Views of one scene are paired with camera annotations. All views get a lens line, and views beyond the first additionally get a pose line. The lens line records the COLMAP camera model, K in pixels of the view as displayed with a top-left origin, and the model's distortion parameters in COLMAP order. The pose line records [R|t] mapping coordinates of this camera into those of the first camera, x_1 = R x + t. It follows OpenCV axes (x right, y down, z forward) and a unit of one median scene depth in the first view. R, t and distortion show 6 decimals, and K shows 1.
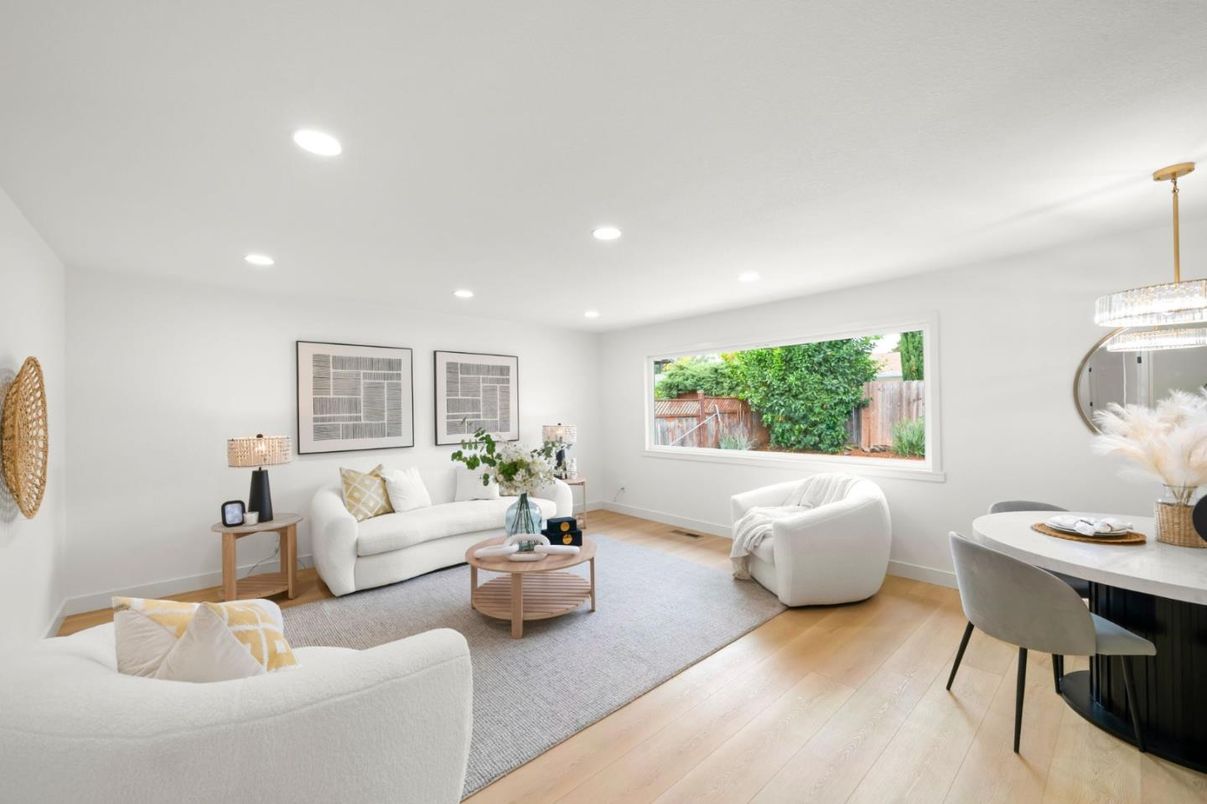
lens RADIAL K [[485.5, 0, 604.4], [0, 485.5, 412.6], [0, 0, 1]] dist [0.000477, 0.000028]
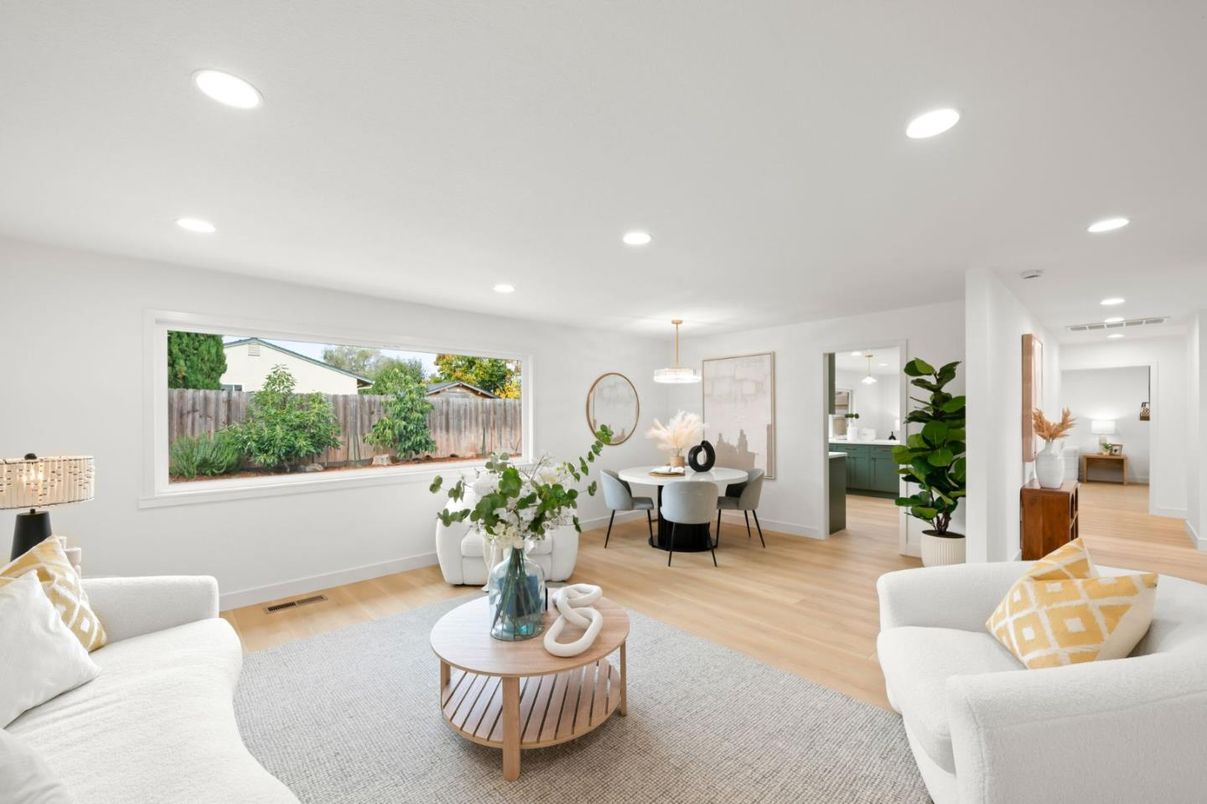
lens RADIAL K [[485.5, 0, 604.4], [0, 485.5, 412.6], [0, 0, 1]] dist [0.000477, 0.000028]
pose [[-0.026423, 0.019429, 0.999462, -0.552987], [0.012398, 0.999741, -0.019107, 0.003388], [-0.999574, 0.011886, -0.026657, 0.622467]]
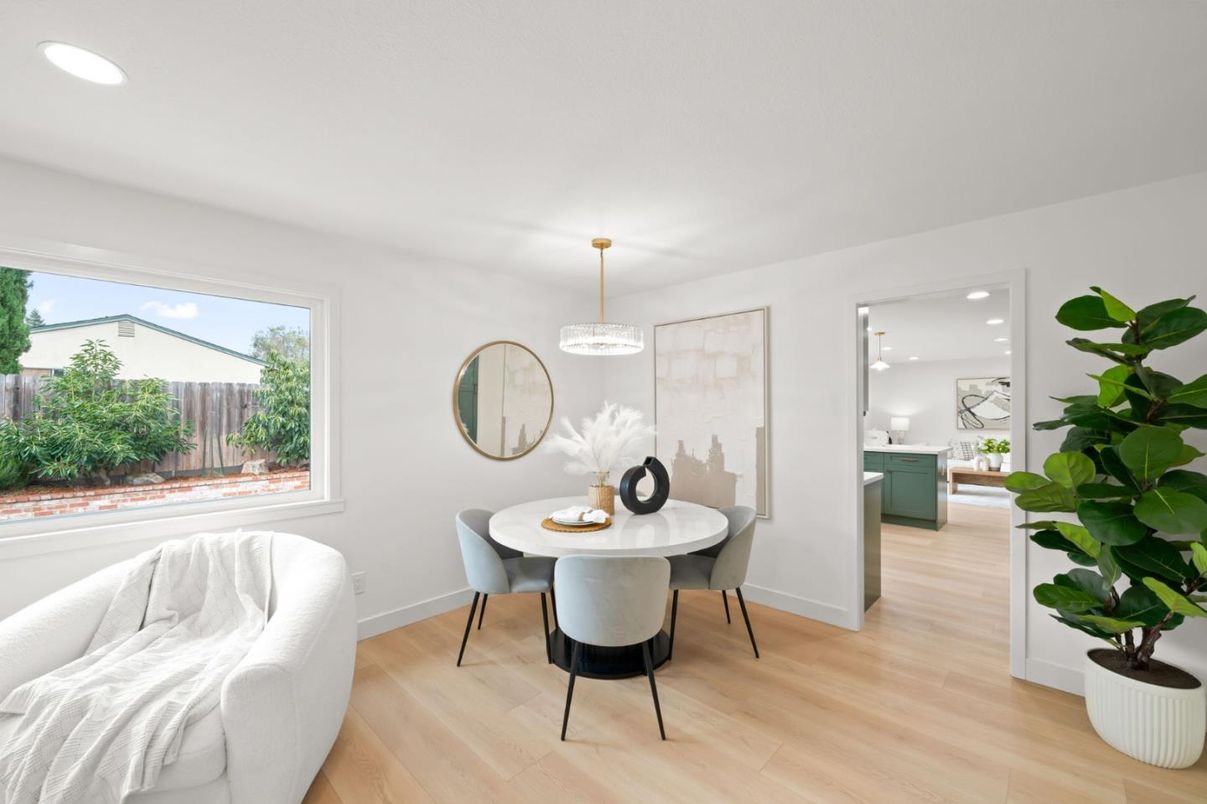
lens RADIAL K [[509.2, 0, 600.8], [0, 509.2, 405.2], [0, 0, 1]] dist [-0.001619, -0.000258]
pose [[-0.090122, 0.024232, 0.995636, -0.107100], [0.009067, 0.999682, -0.023509, -0.002406], [-0.995889, 0.006909, -0.090313, 0.490672]]
